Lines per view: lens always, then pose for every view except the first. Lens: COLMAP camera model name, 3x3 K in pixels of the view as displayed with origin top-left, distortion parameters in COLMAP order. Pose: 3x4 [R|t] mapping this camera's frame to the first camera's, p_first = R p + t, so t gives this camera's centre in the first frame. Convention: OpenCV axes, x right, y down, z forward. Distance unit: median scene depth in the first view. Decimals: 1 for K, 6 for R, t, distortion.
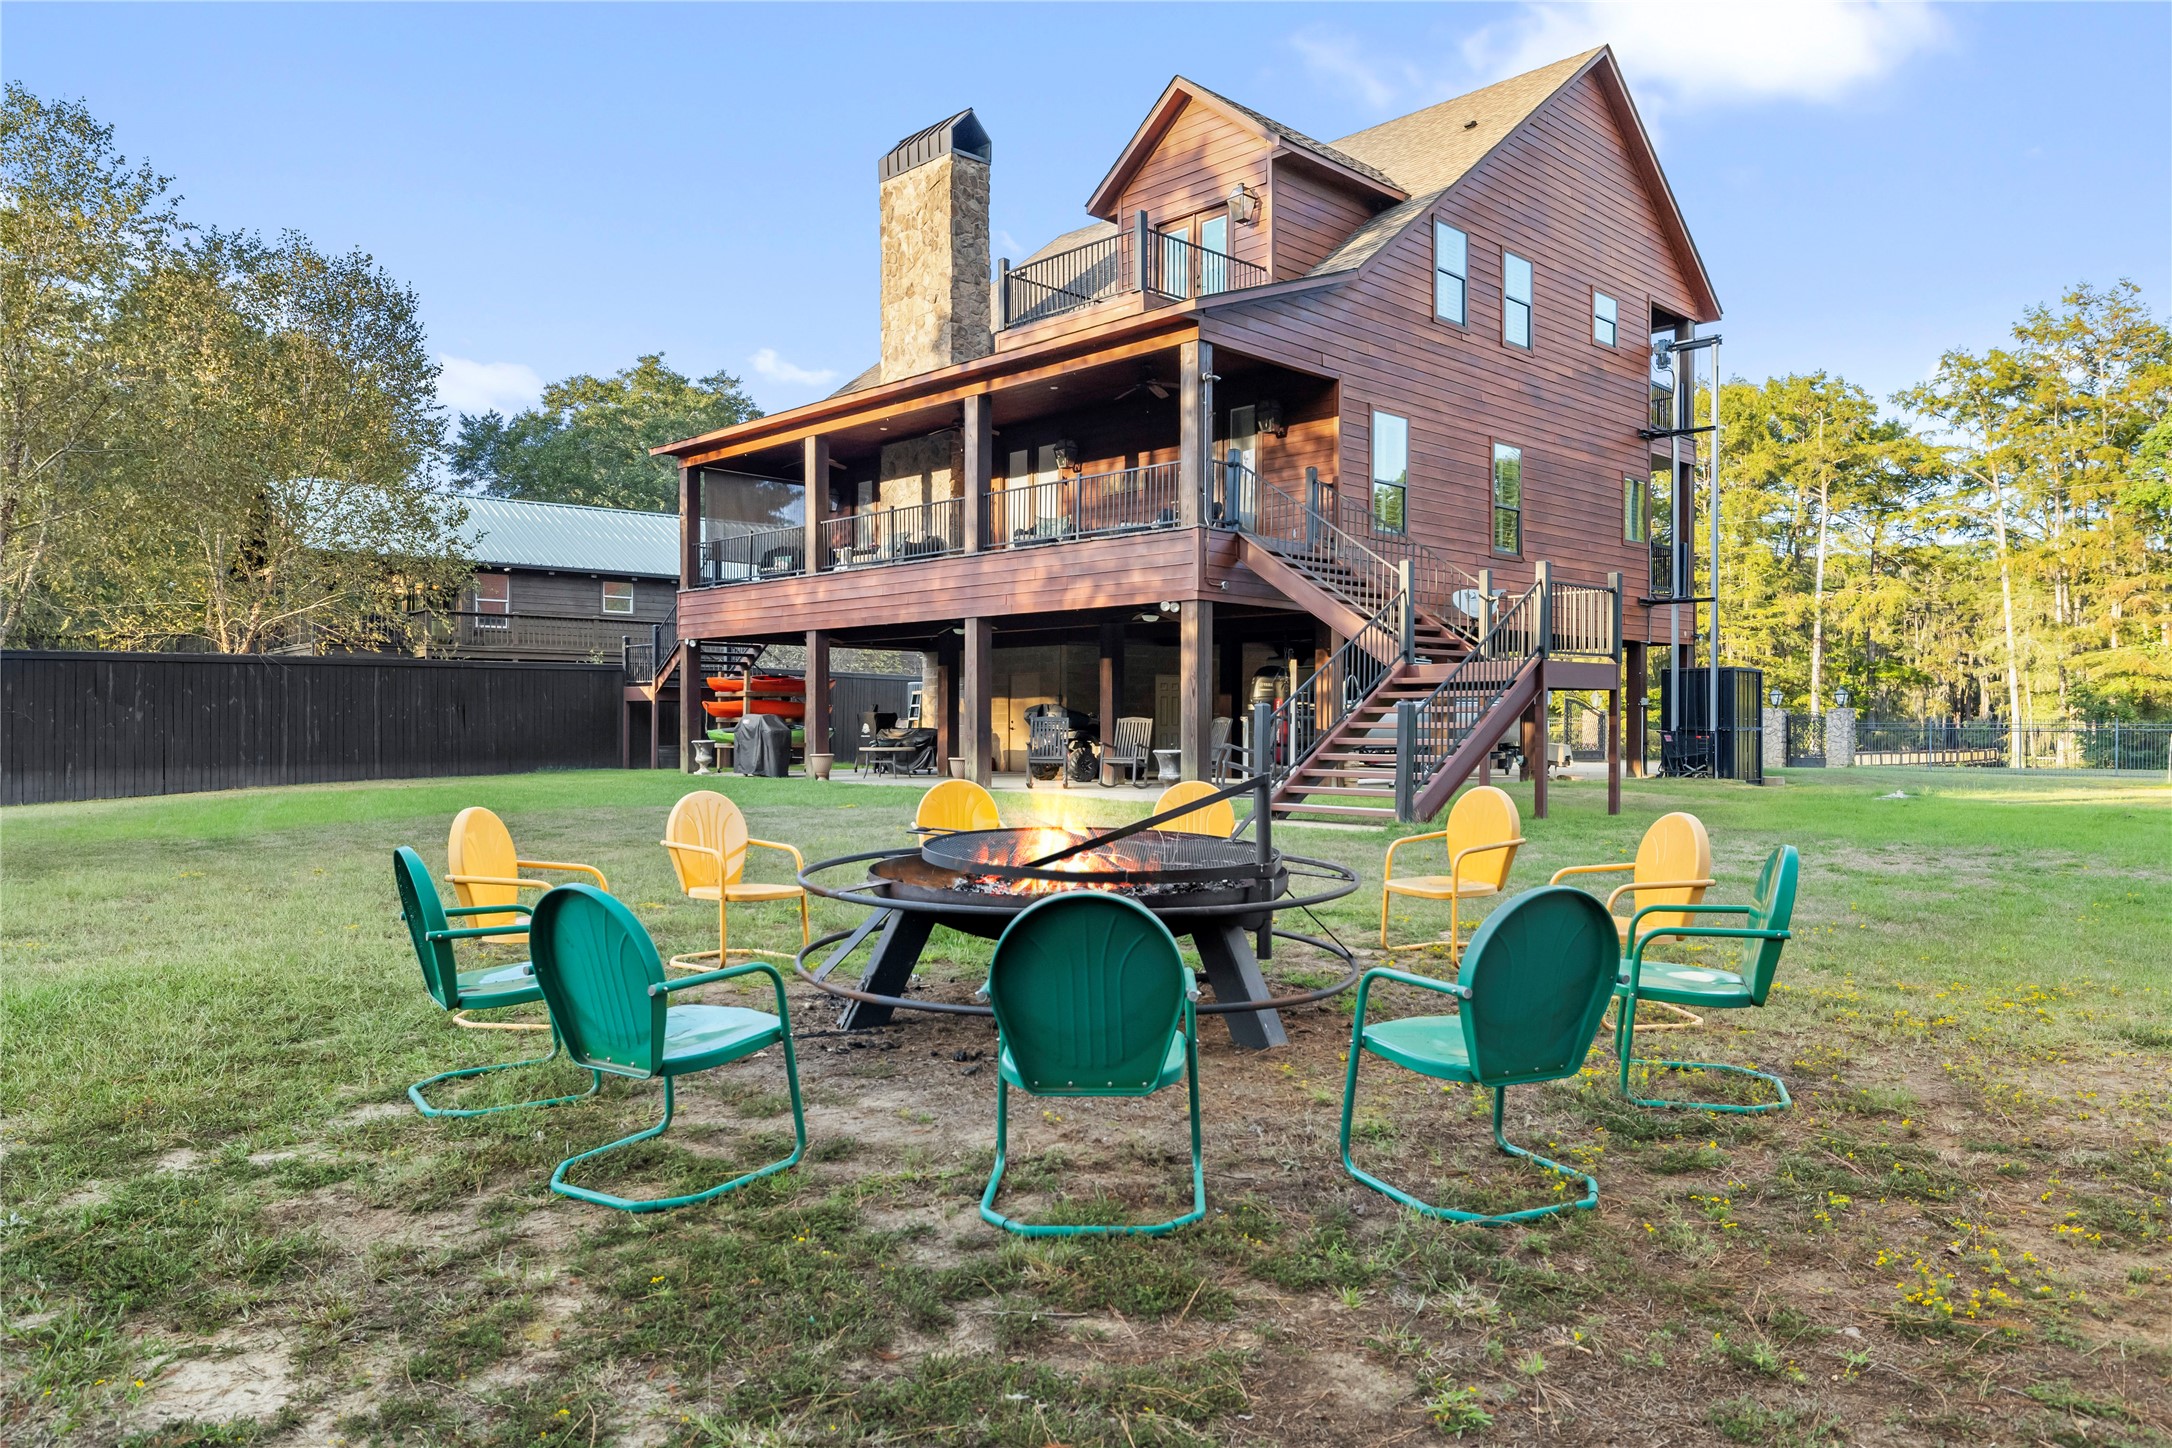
lens RADIAL K [[1464.0, 0, 1085.4], [0, 1464.0, 723.6], [0, 0, 1]] dist [0.012334, 0.000958]
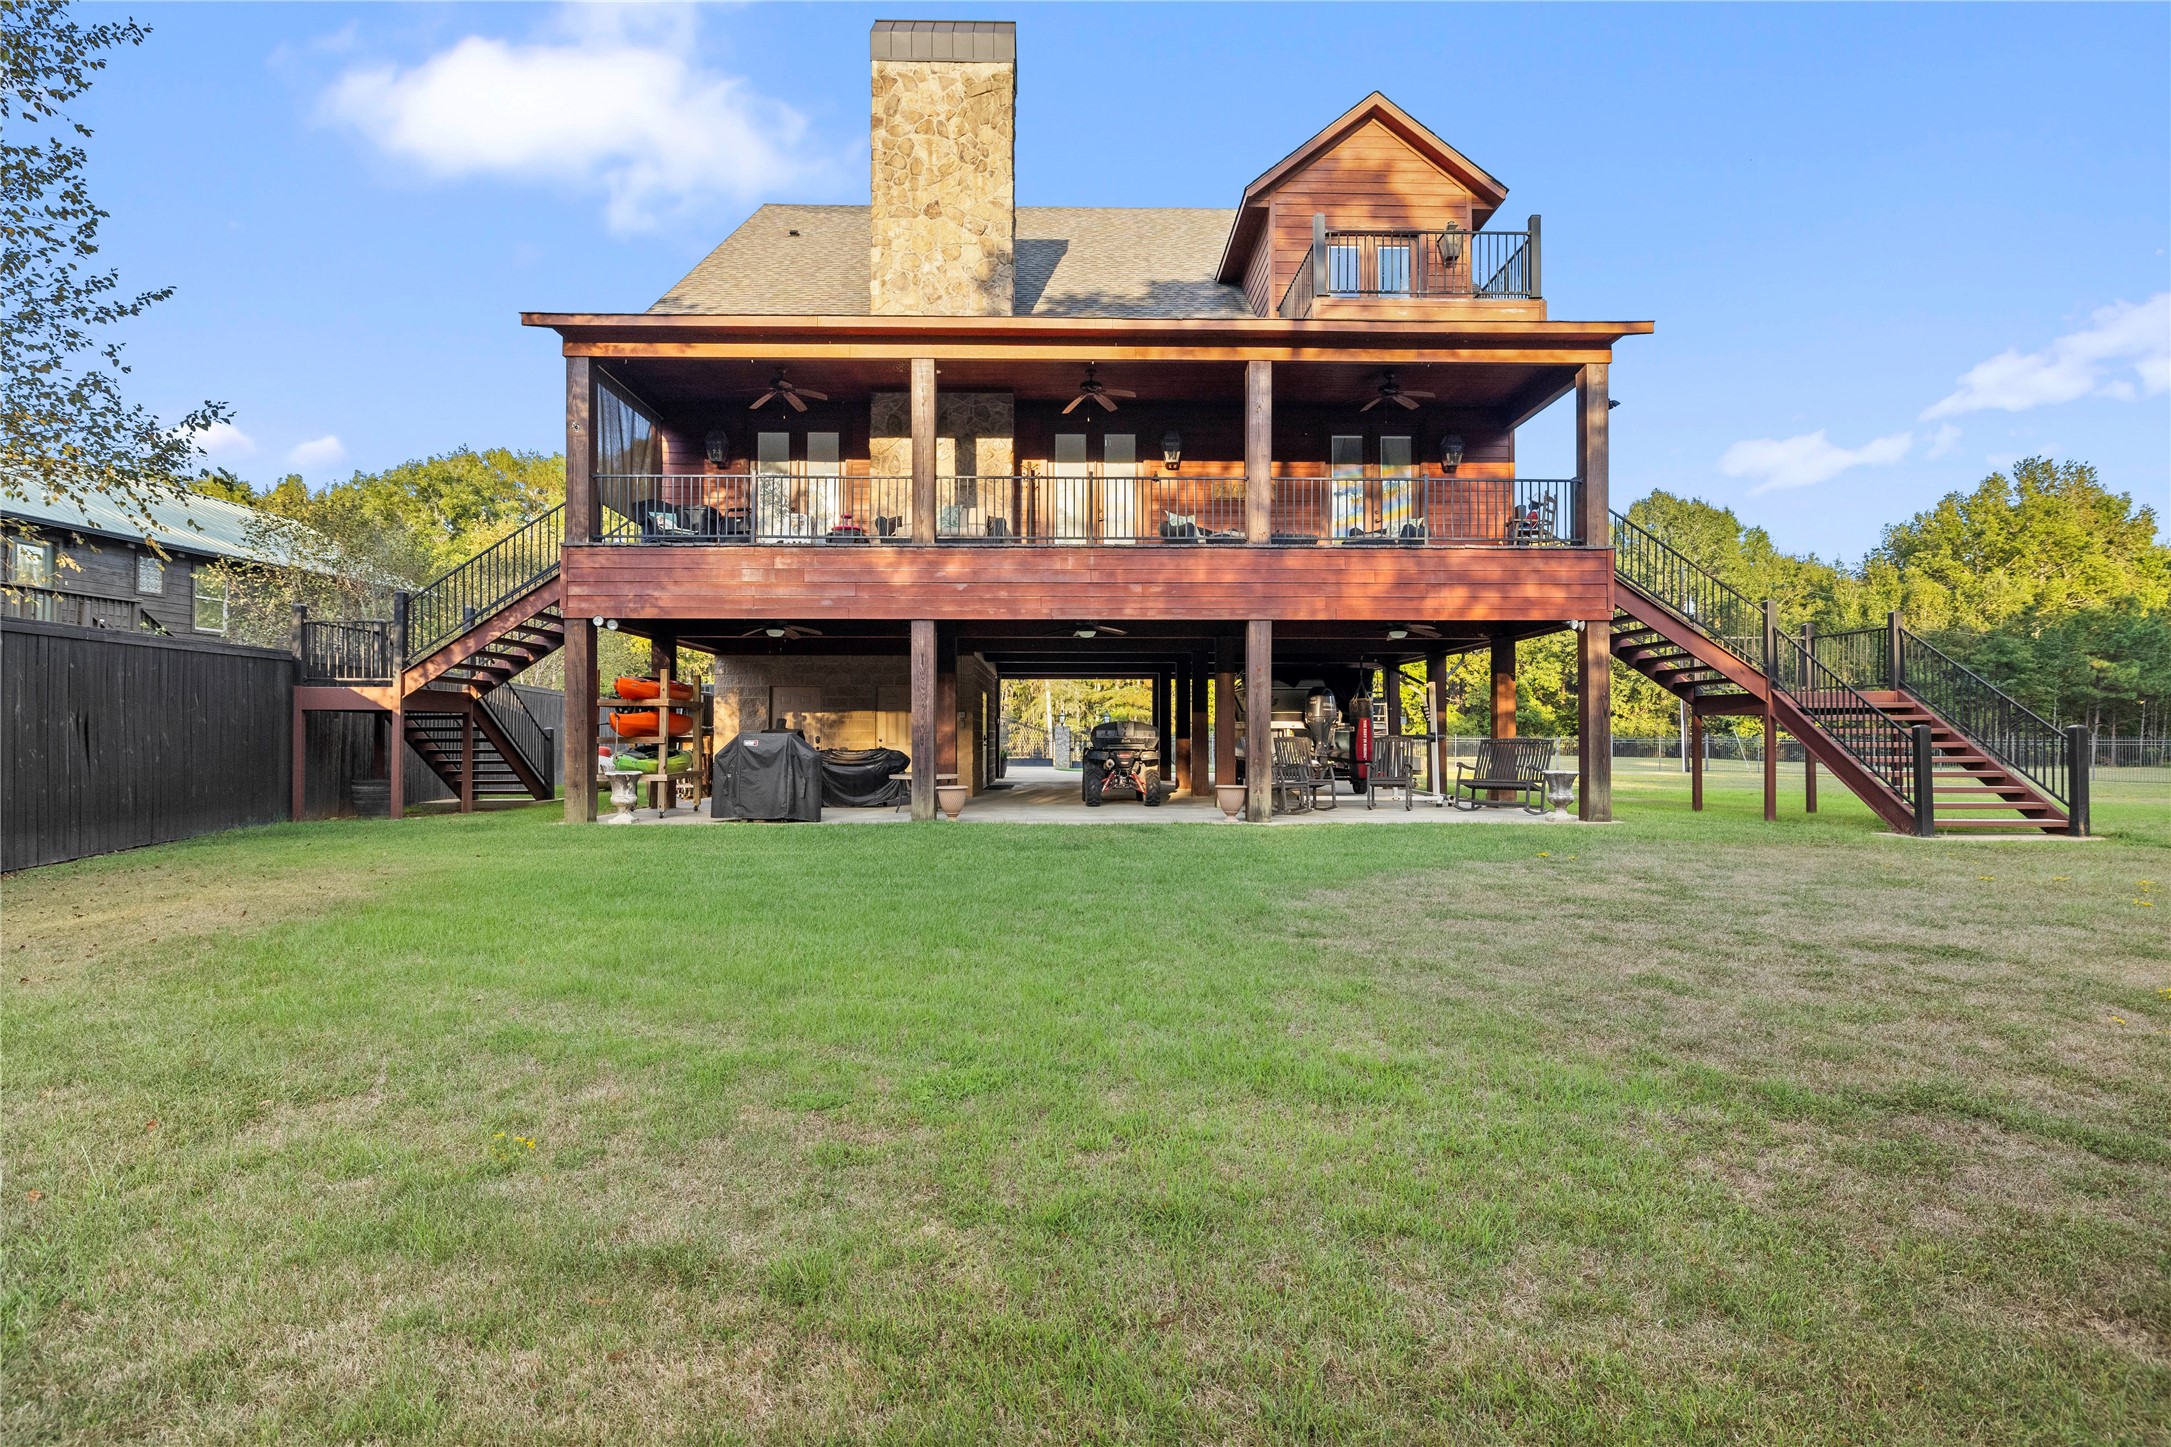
lens RADIAL K [[1094.8, 0, 1085.0], [0, 1094.8, 728.5], [0, 0, 1]] dist [-0.002977, -0.000063]
pose [[0.685714, 0.002860, 0.727866, -0.545906], [0.001955, 0.999981, -0.005771, -0.005335], [-0.727869, 0.005380, 0.685695, 0.572935]]
